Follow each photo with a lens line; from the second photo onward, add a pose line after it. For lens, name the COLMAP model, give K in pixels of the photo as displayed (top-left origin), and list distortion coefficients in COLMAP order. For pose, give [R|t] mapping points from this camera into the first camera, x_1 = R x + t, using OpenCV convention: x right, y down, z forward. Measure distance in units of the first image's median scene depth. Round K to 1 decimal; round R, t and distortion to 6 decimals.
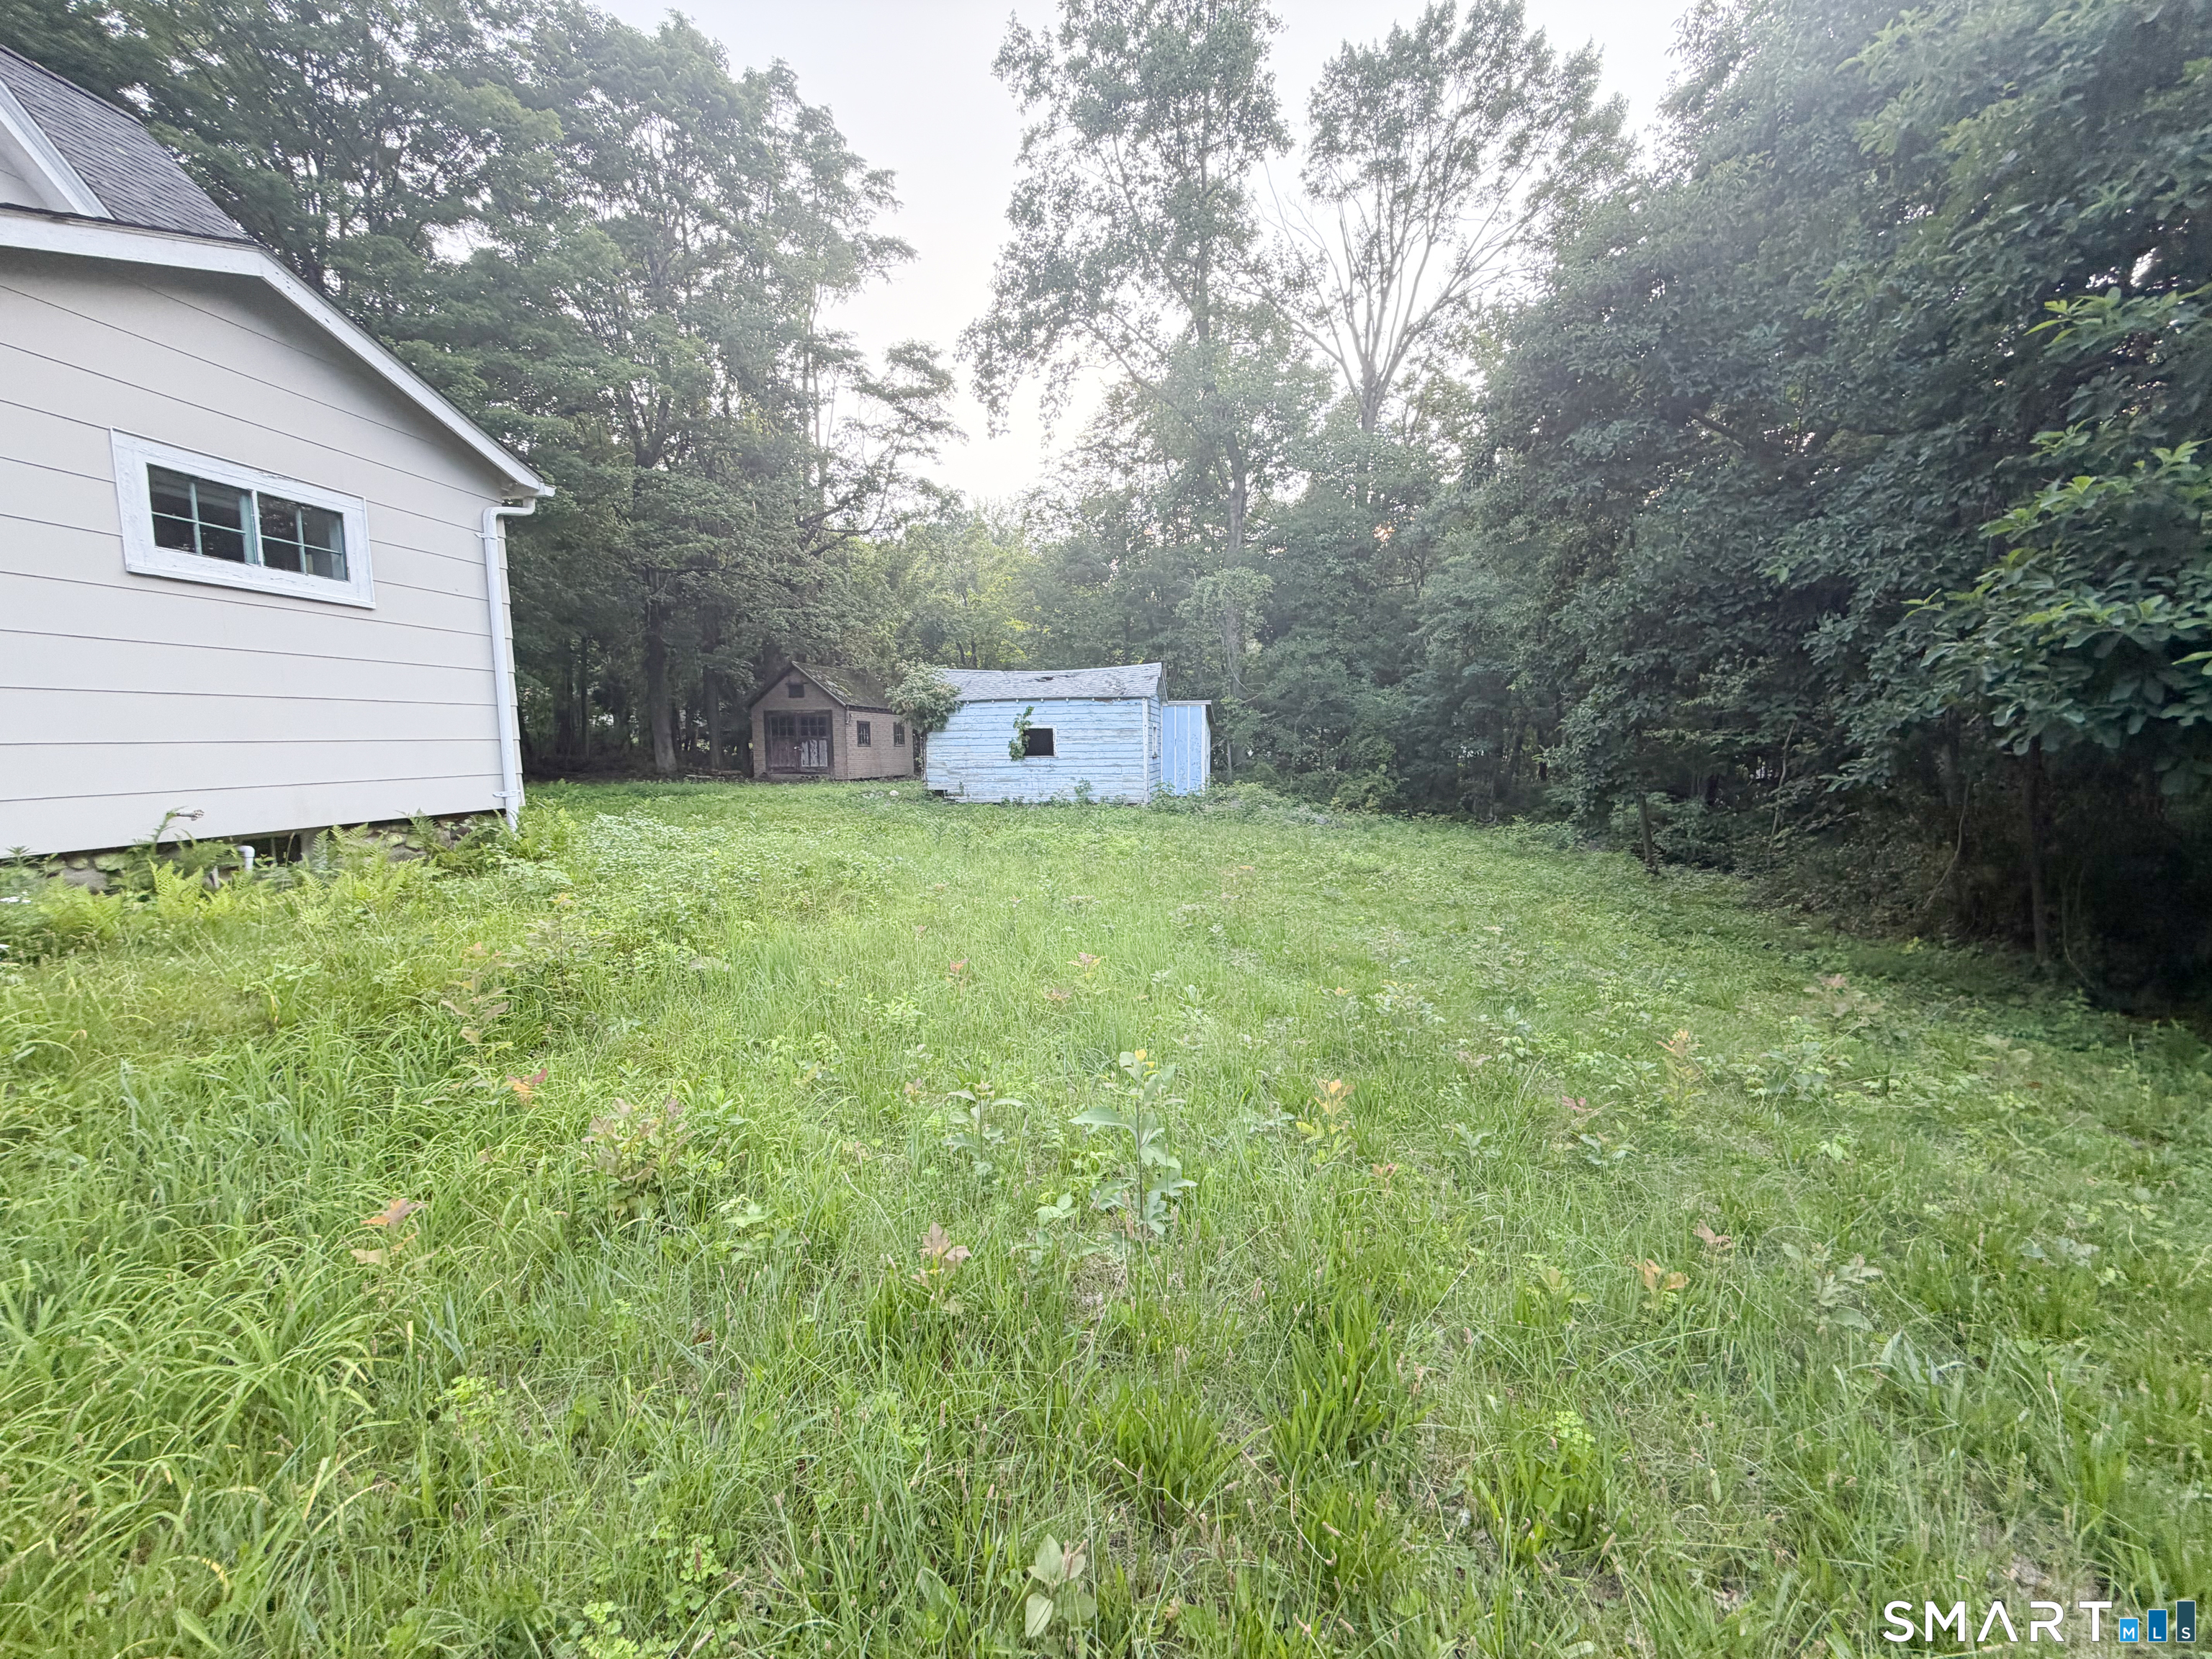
lens RADIAL K [[882.6, 0, 1099.2], [0, 882.6, 835.3], [0, 0, 1]] dist [0.003785, -0.000592]
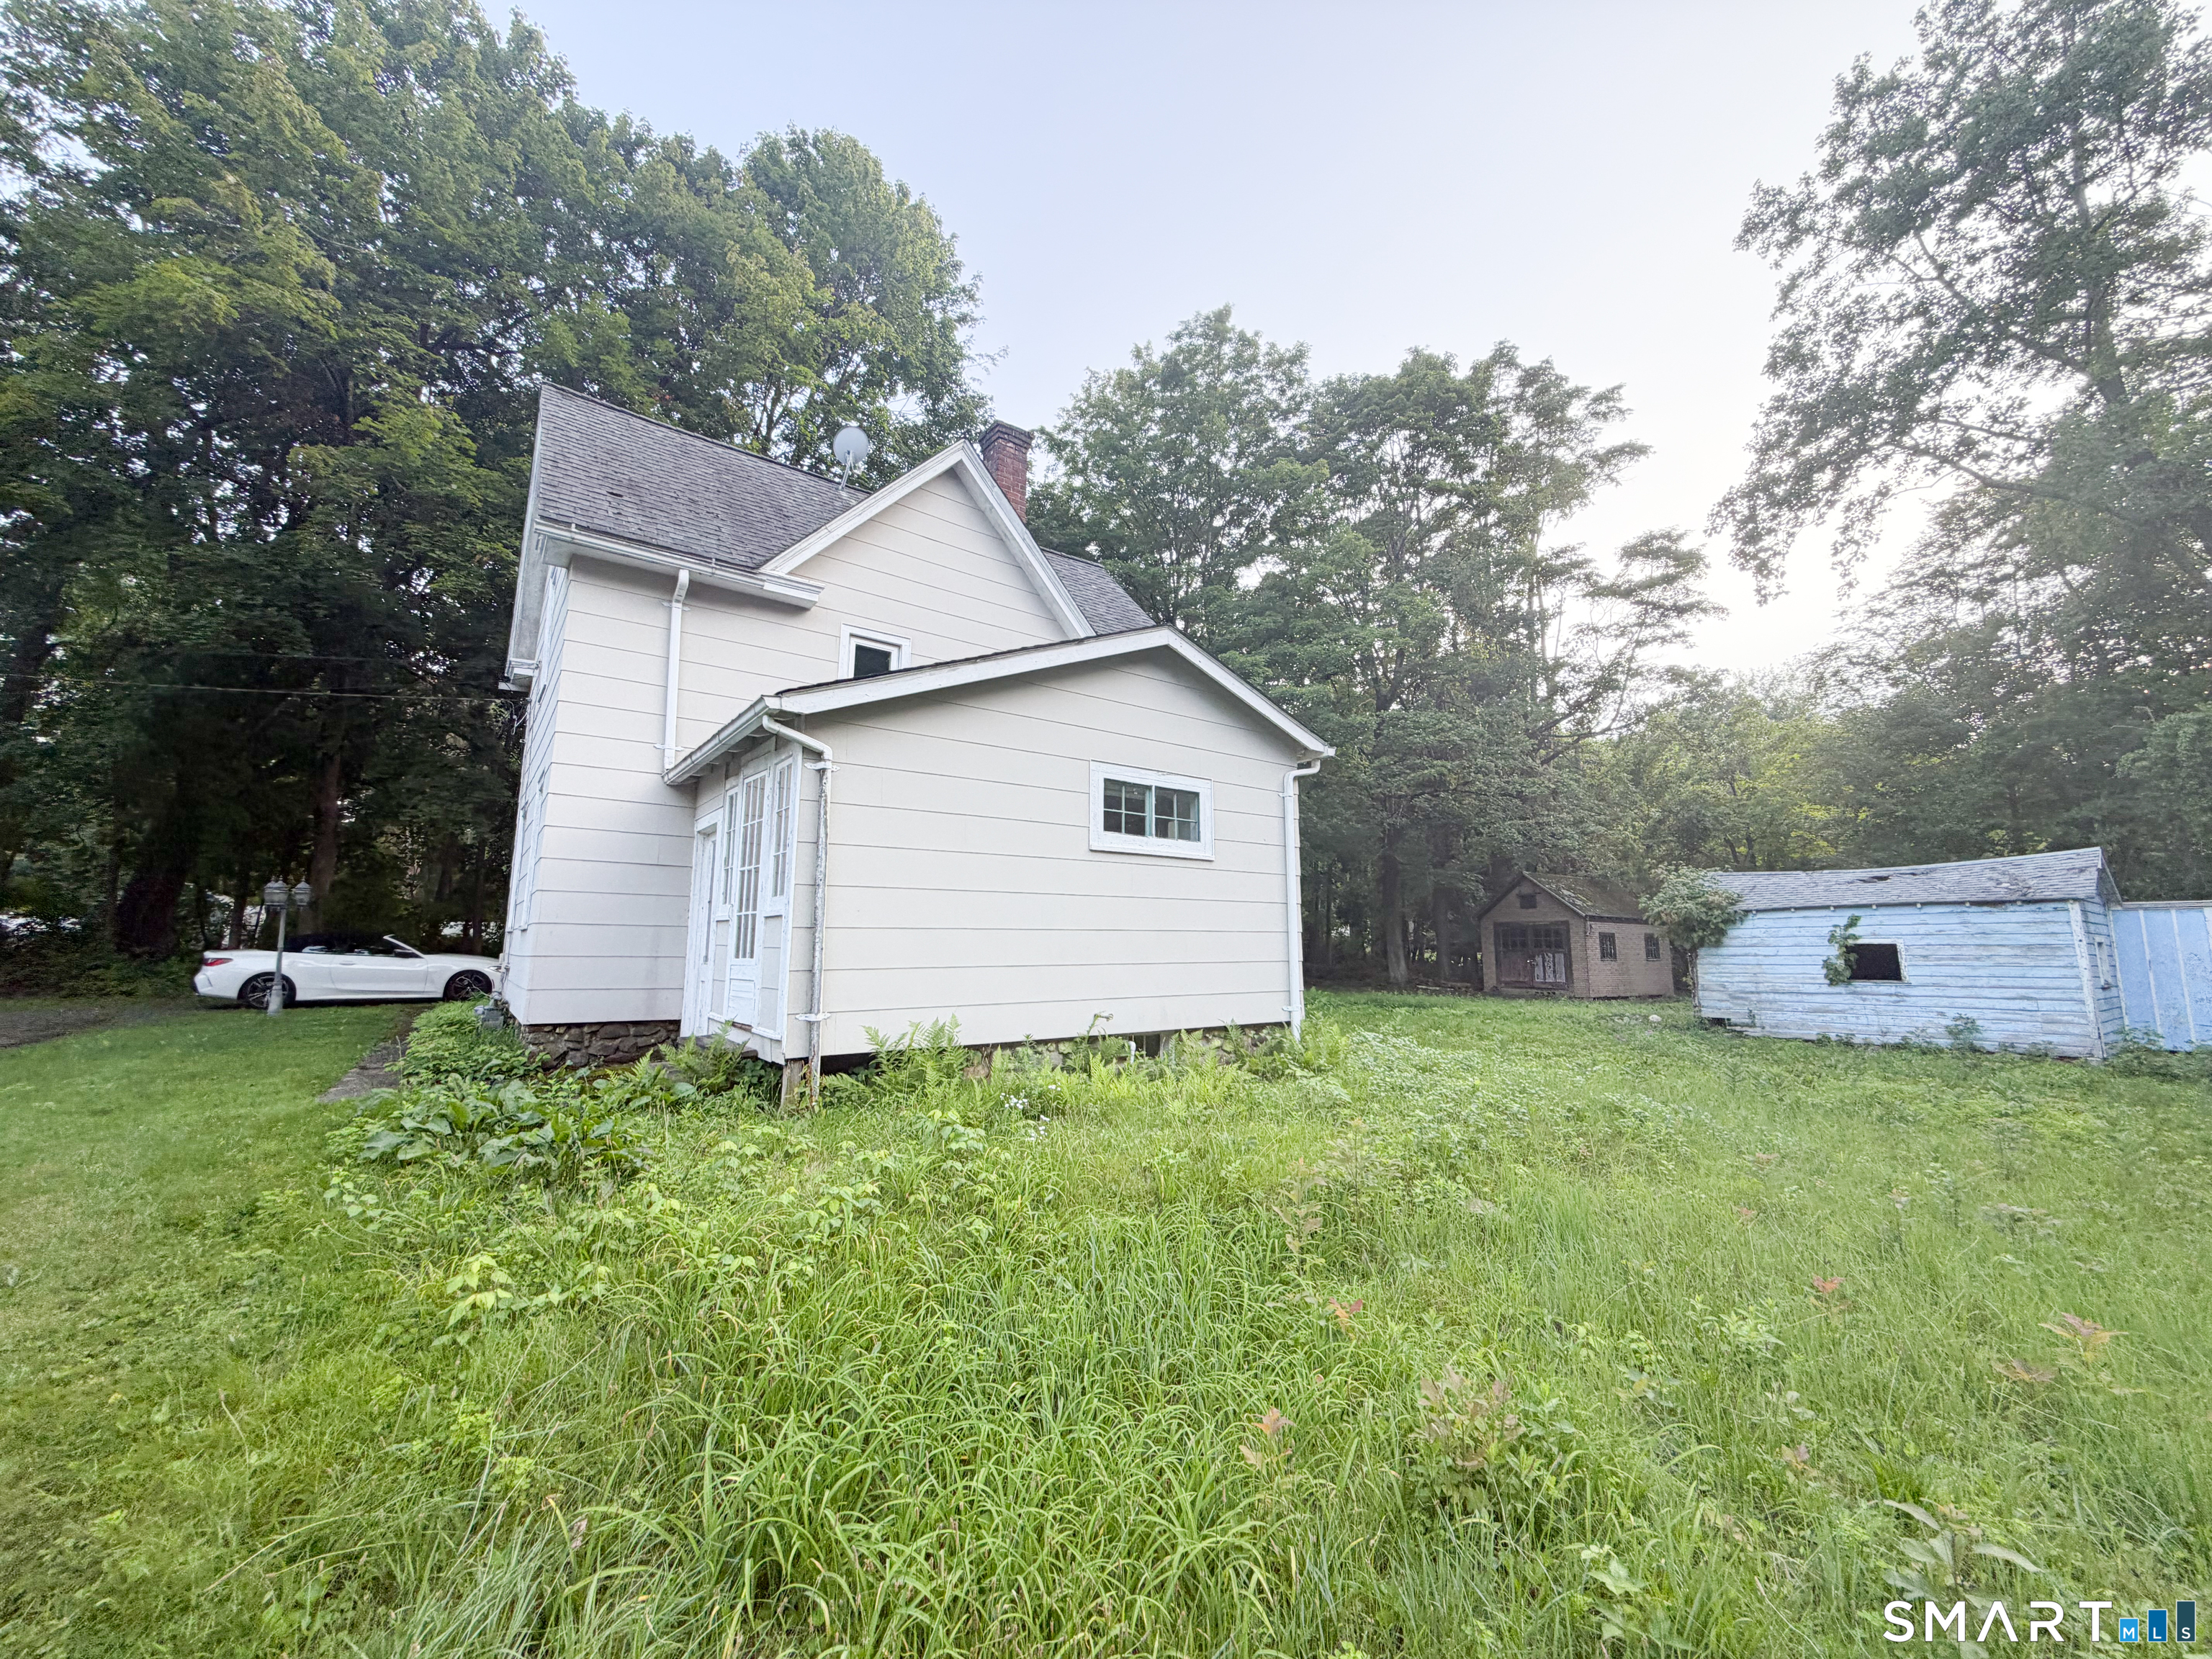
lens RADIAL K [[882.6, 0, 1099.2], [0, 882.6, 835.3], [0, 0, 1]] dist [0.003785, -0.000592]
pose [[0.718087, -0.080999, -0.691224, -0.007809], [-0.082095, 0.976411, -0.199703, -0.003721], [0.691094, 0.200150, 0.694499, -0.004964]]
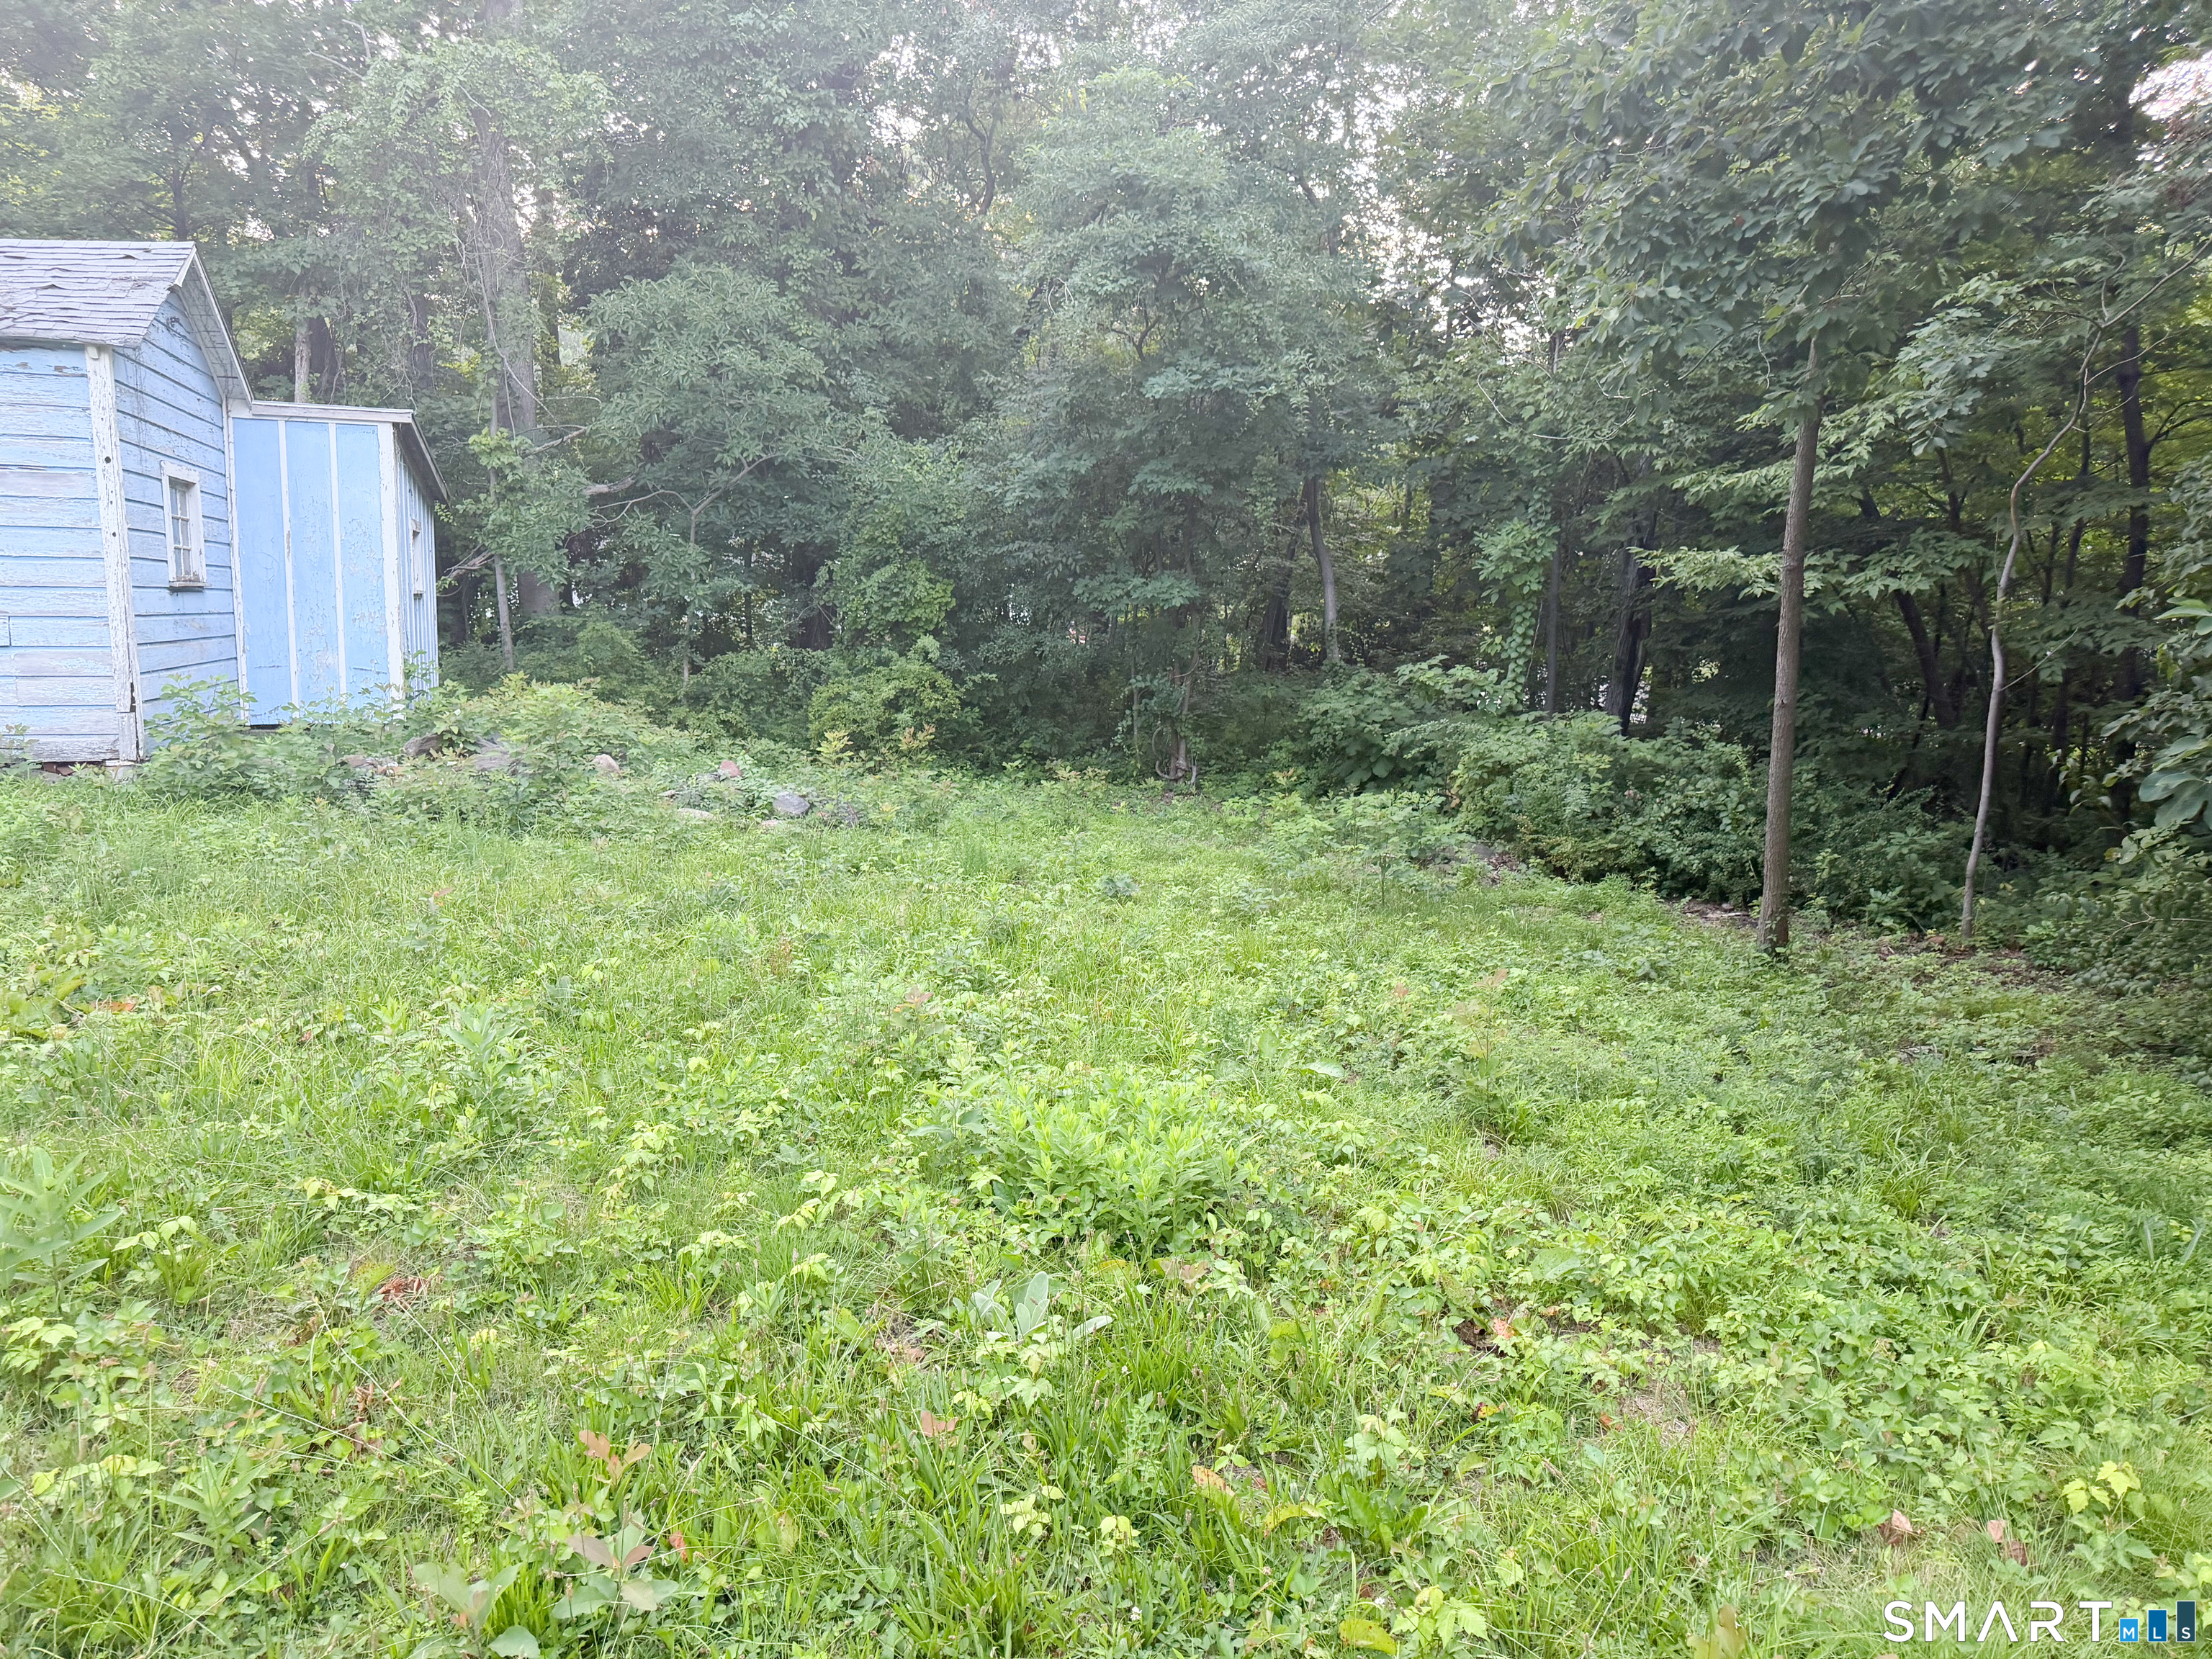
lens RADIAL K [[1552.7, 0, 1106.0], [0, 1552.7, 829.5], [0, 0, 1]] dist [0.002909, 0.000776]
pose [[0.888075, -0.041995, 0.457777, 0.064139], [0.025361, 0.998778, 0.042425, -0.018553], [-0.458999, -0.026067, 0.888054, 0.300096]]
